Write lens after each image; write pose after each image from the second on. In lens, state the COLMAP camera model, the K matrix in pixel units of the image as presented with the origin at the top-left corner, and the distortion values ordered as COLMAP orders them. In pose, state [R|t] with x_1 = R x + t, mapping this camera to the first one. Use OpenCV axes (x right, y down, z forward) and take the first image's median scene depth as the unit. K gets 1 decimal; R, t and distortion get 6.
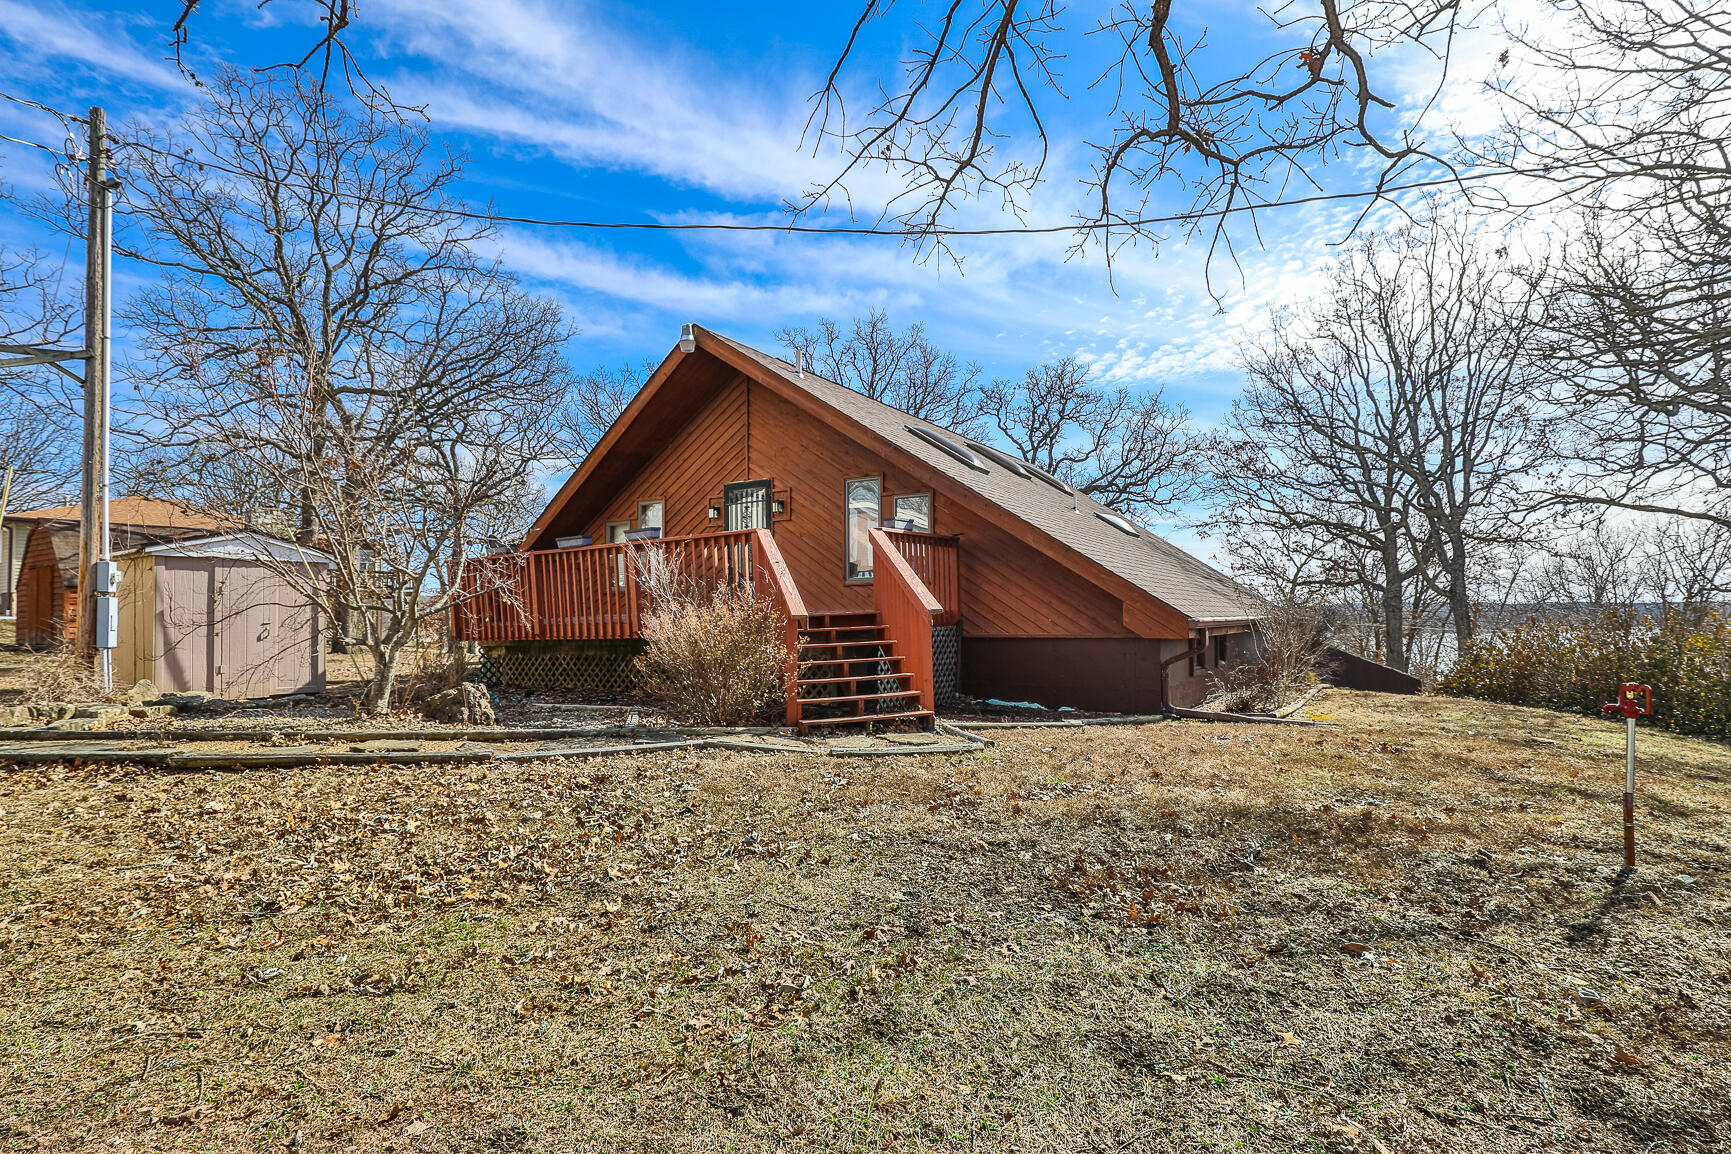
lens RADIAL K [[807.6, 0, 865.5], [0, 807.6, 577.0], [0, 0, 1]] dist [0.001610, -0.000037]
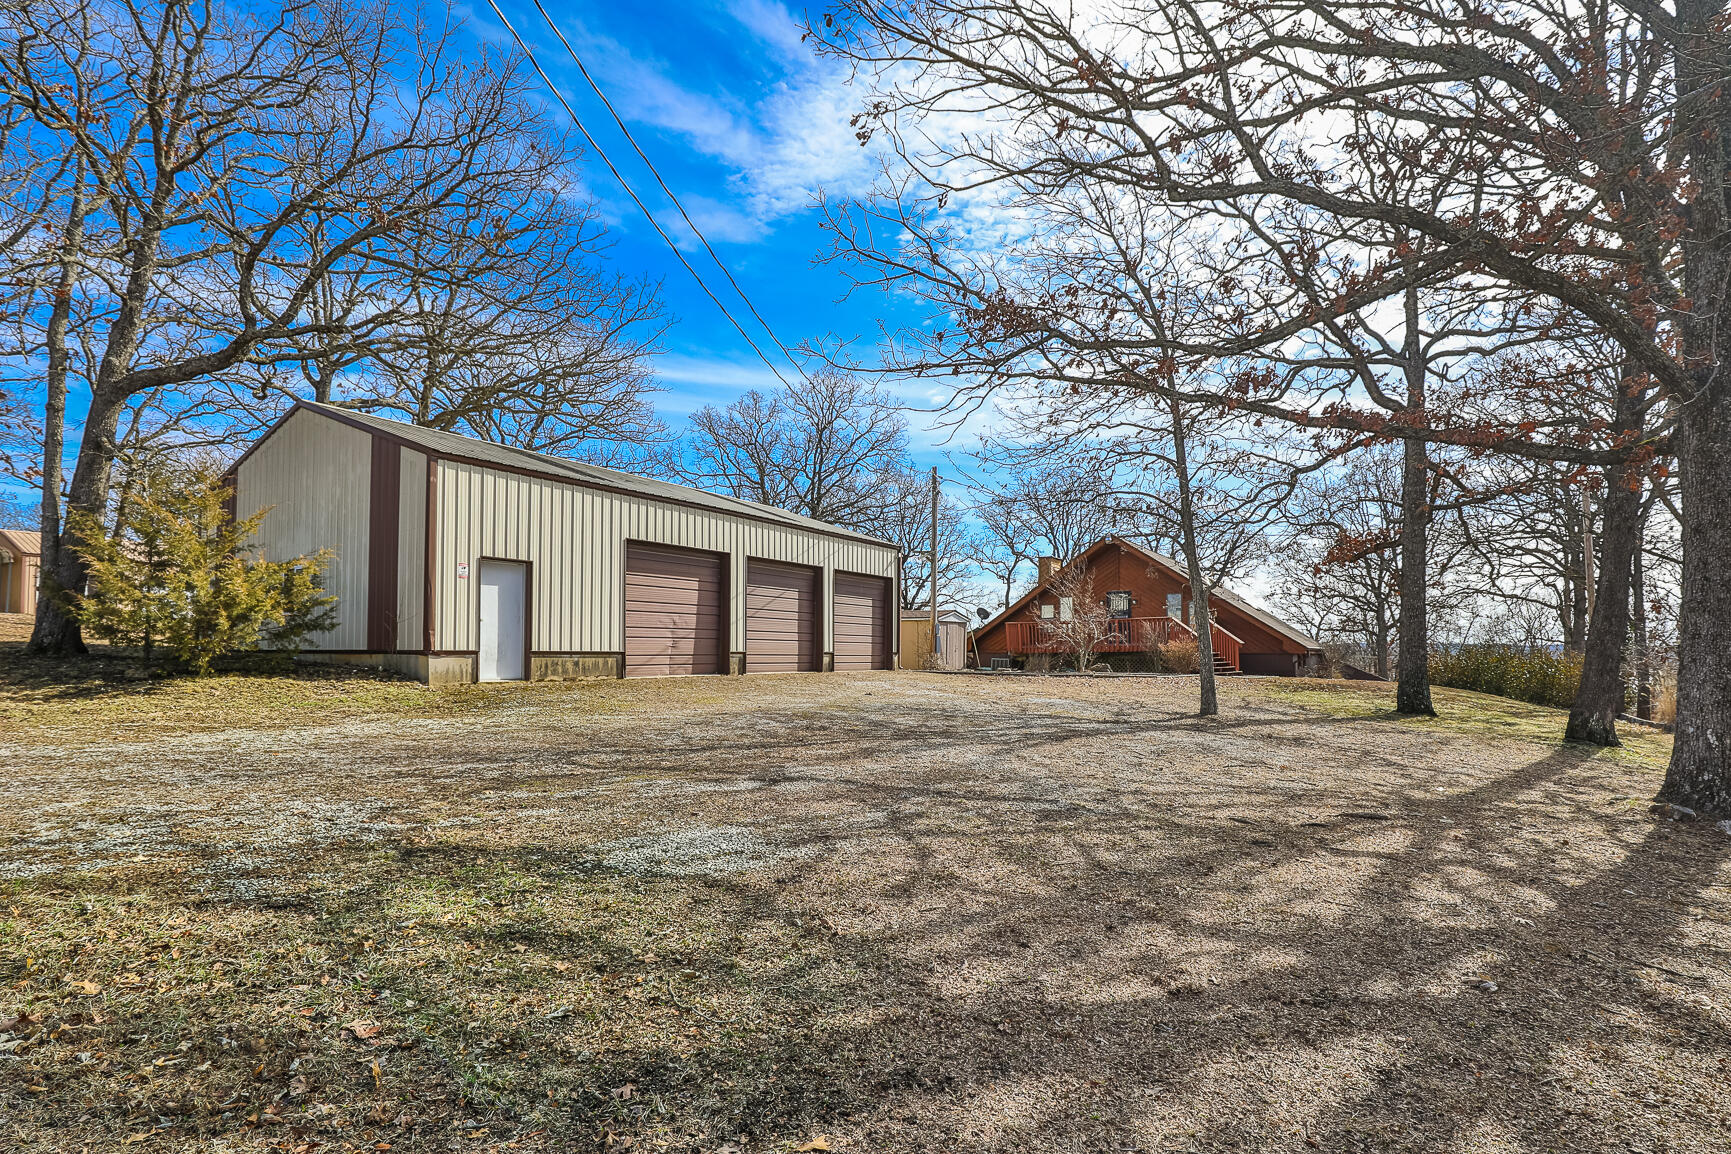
lens RADIAL K [[807.6, 0, 865.5], [0, 807.6, 577.0], [0, 0, 1]] dist [0.001610, -0.000037]
pose [[0.999855, 0.014738, 0.008495, -0.492138], [-0.014443, 0.999328, -0.033697, -0.034952], [-0.008986, 0.033569, 0.999396, -0.757334]]
